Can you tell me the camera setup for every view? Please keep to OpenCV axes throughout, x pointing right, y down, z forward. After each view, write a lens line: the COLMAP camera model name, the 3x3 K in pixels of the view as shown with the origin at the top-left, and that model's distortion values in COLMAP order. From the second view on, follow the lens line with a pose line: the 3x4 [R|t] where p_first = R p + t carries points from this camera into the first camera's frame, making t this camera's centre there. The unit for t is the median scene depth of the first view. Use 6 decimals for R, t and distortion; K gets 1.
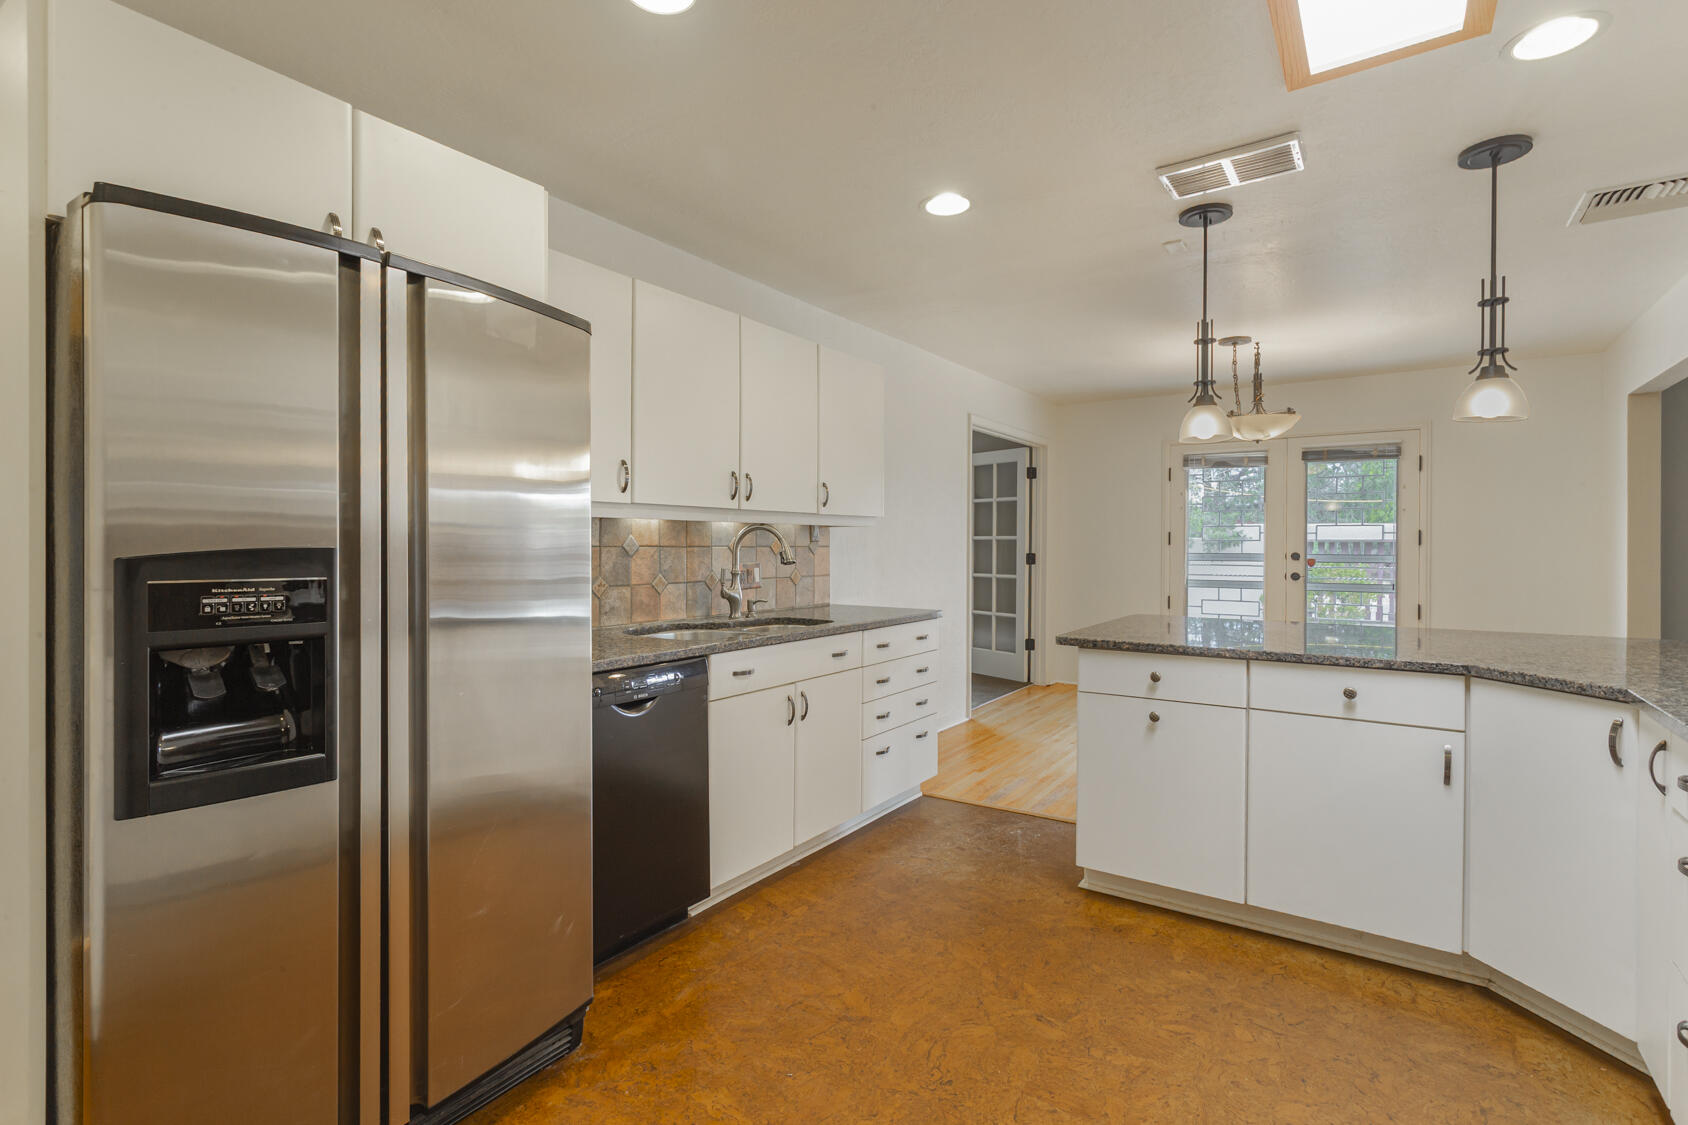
lens RADIAL K [[807.3, 0, 840.4], [0, 807.3, 551.2], [0, 0, 1]] dist [0.000825, 0.000097]
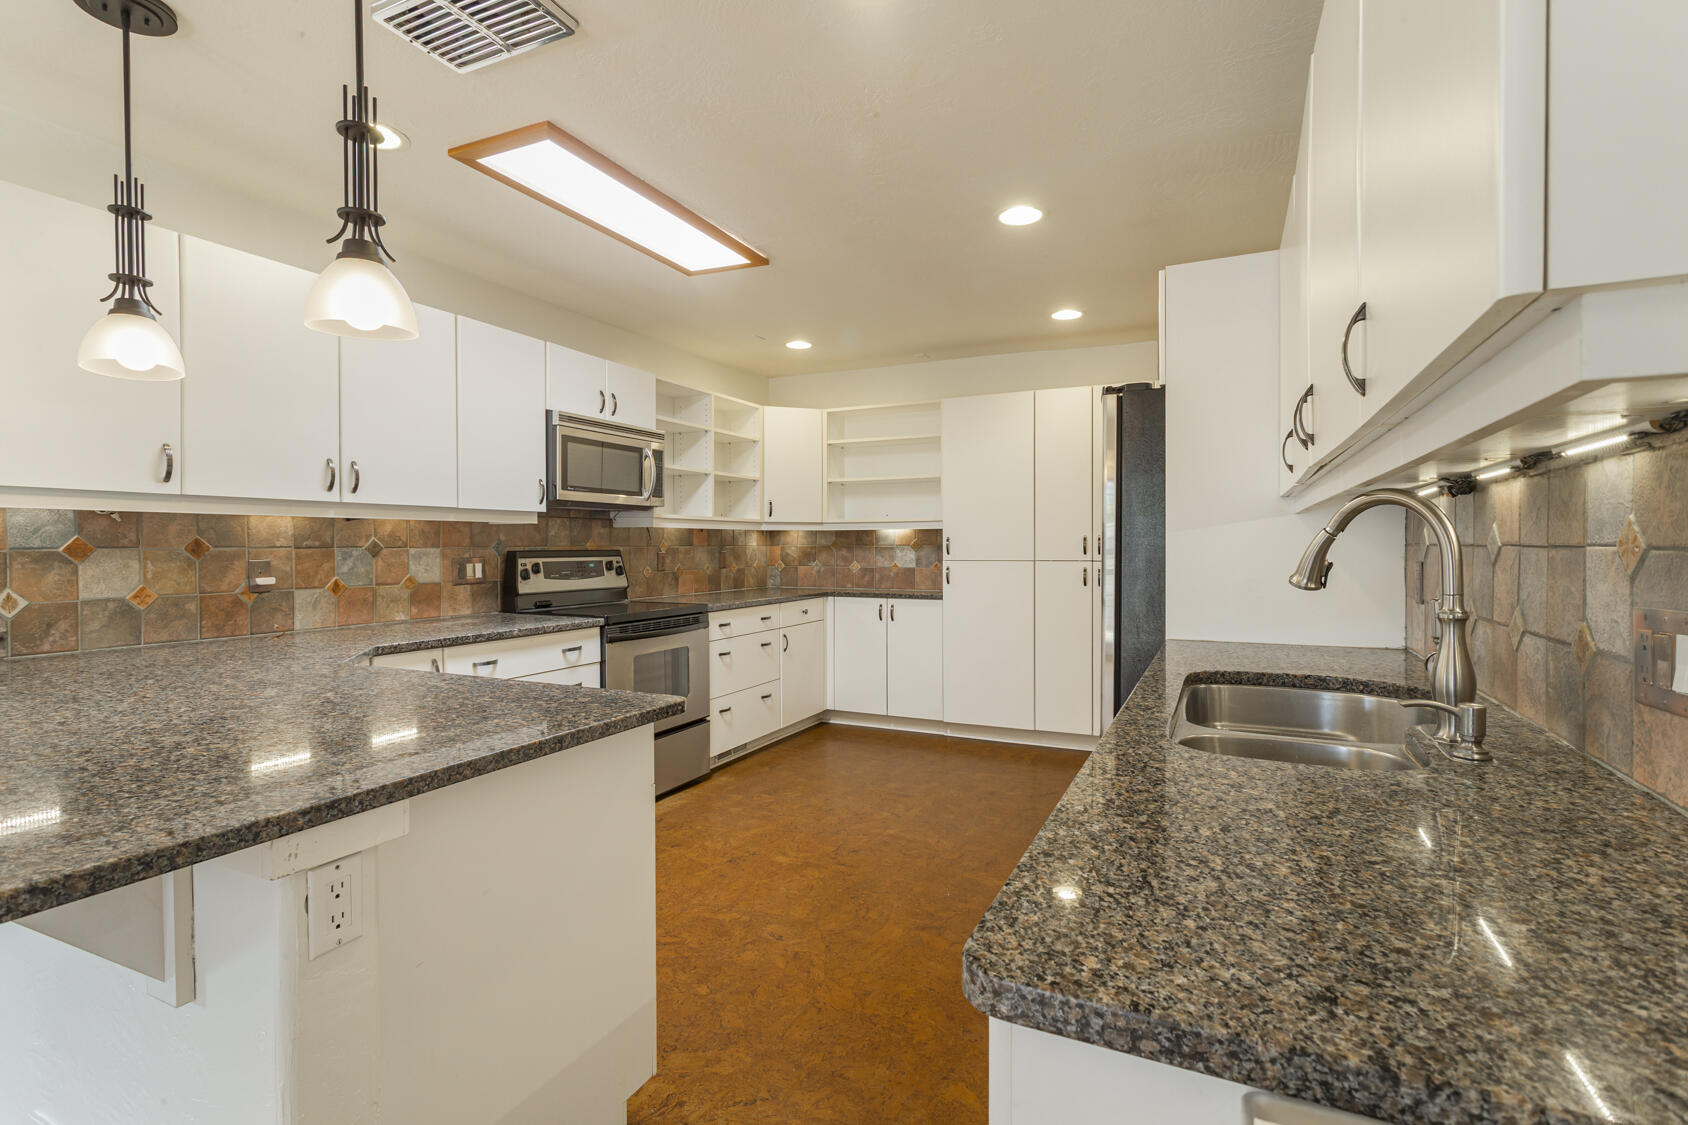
lens RADIAL K [[801.2, 0, 838.4], [0, 801.2, 556.0], [0, 0, 1]] dist [0.001978, 0.000451]
pose [[-0.989996, 0.001237, -0.141091, 0.273710], [-0.001729, 0.999780, 0.020897, -0.012107], [0.141086, 0.020932, -0.989776, 1.816737]]
